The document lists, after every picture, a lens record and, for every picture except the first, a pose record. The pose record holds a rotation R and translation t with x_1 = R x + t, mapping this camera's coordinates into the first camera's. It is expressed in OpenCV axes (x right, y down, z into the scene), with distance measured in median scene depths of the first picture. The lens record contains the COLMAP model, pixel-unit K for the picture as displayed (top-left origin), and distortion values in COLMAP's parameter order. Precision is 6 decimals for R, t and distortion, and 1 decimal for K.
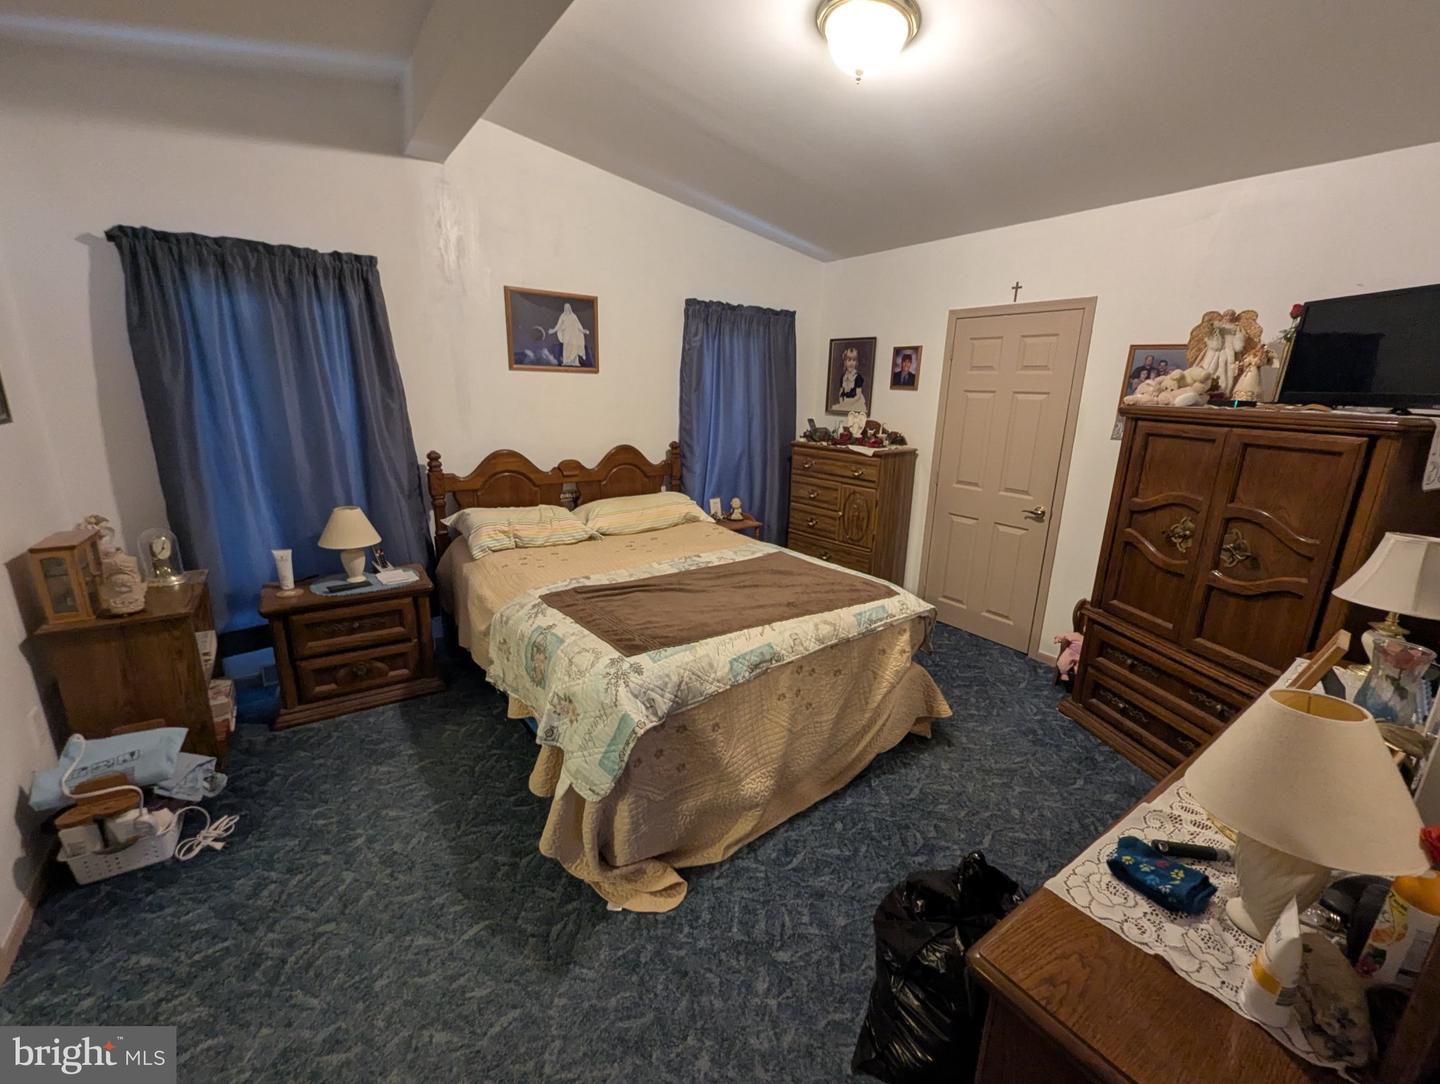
lens RADIAL K [[598.4, 0, 726.1], [0, 598.4, 542.4], [0, 0, 1]] dist [-0.000795, 0.000529]
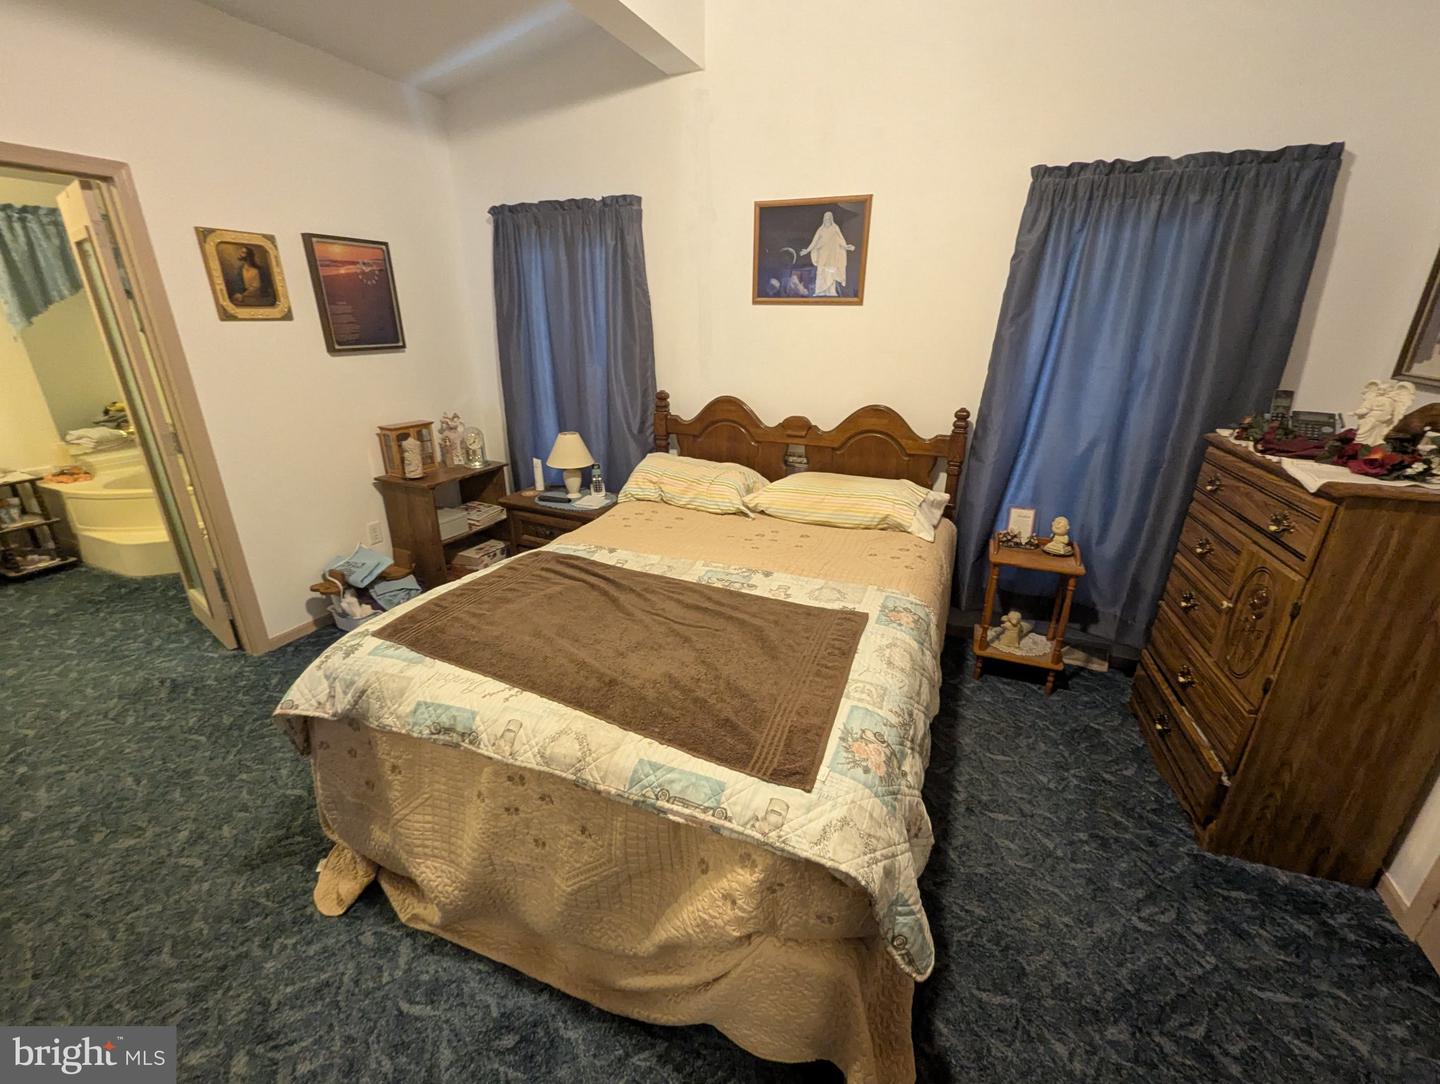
lens RADIAL K [[598.4, 0, 726.1], [0, 598.4, 542.4], [0, 0, 1]] dist [-0.000795, 0.000529]
pose [[0.508751, 0.283034, -0.813058, 0.472934], [-0.215242, 0.956237, 0.198195, -0.136460], [0.833572, 0.074172, 0.547408, 0.580392]]
